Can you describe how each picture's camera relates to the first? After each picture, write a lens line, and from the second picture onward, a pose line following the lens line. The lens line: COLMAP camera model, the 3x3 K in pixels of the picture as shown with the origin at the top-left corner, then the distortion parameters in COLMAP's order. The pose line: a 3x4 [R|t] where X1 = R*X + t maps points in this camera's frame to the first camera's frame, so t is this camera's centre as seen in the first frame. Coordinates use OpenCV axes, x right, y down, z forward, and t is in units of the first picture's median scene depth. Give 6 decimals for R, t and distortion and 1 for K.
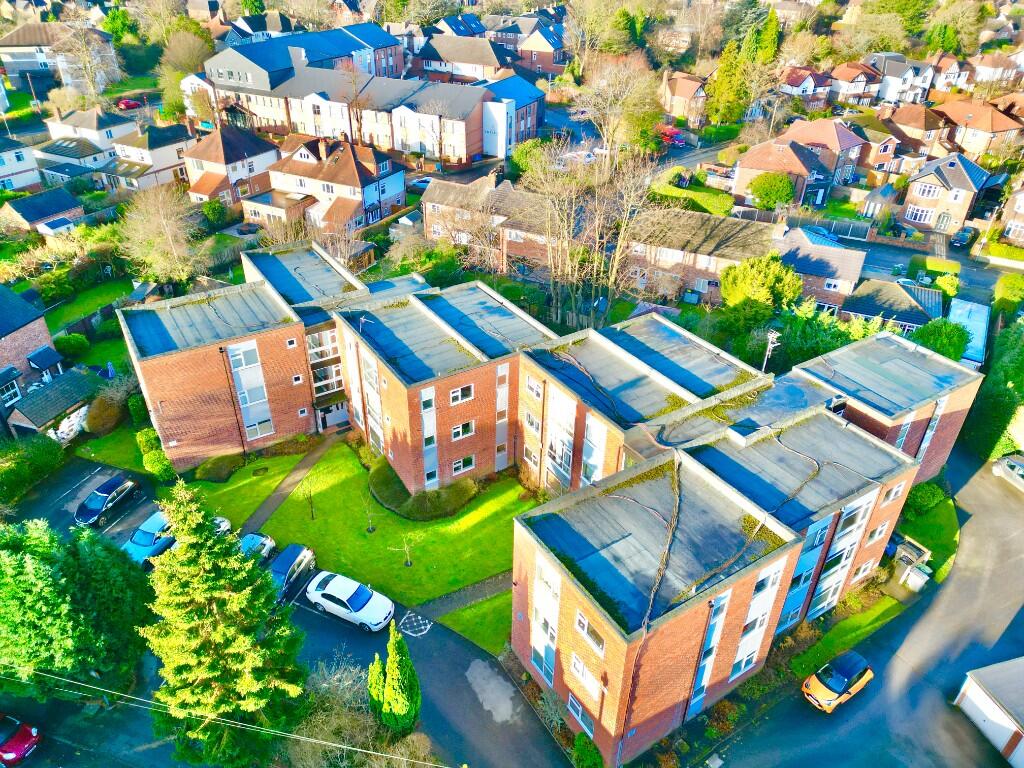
lens RADIAL K [[713.0, 0, 512.0], [0, 713.0, 384.0], [0, 0, 1]] dist [0.077846, -0.076421]
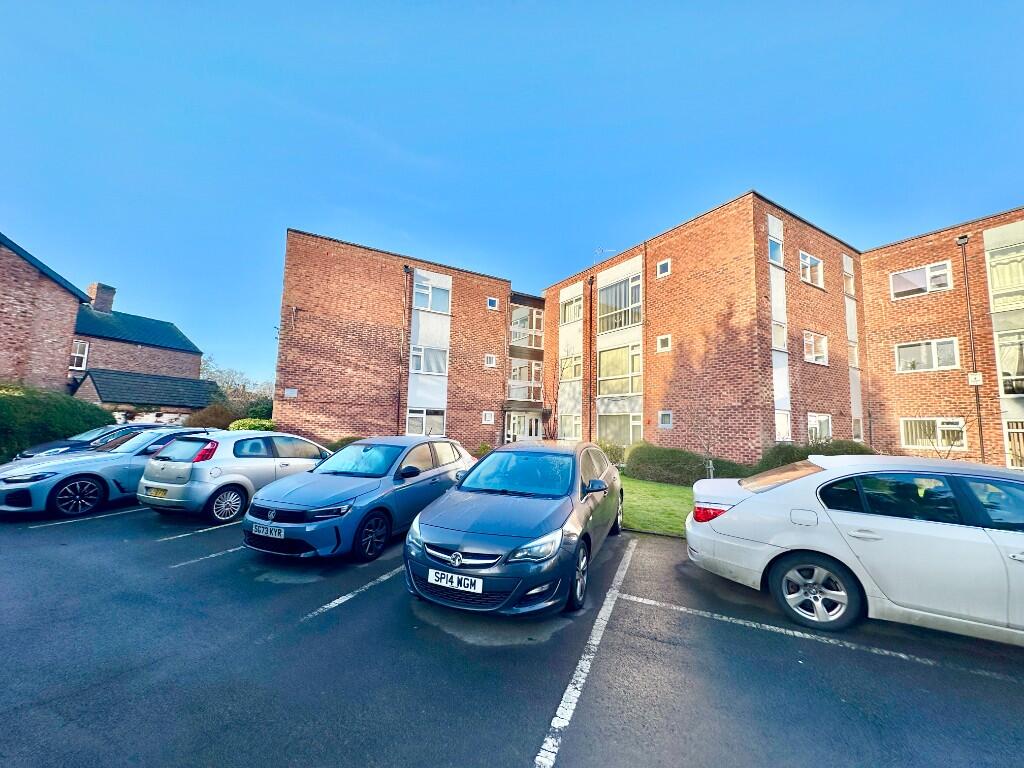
lens RADIAL K [[416.0, 0, 512.0], [0, 416.0, 384.0], [0, 0, 1]] dist [0.000266, 0.000068]
pose [[0.998771, 0.000518, -0.049569, -0.158627], [-0.031274, 0.782426, -0.621957, 0.164339], [0.038461, 0.622743, 0.781481, 0.429001]]
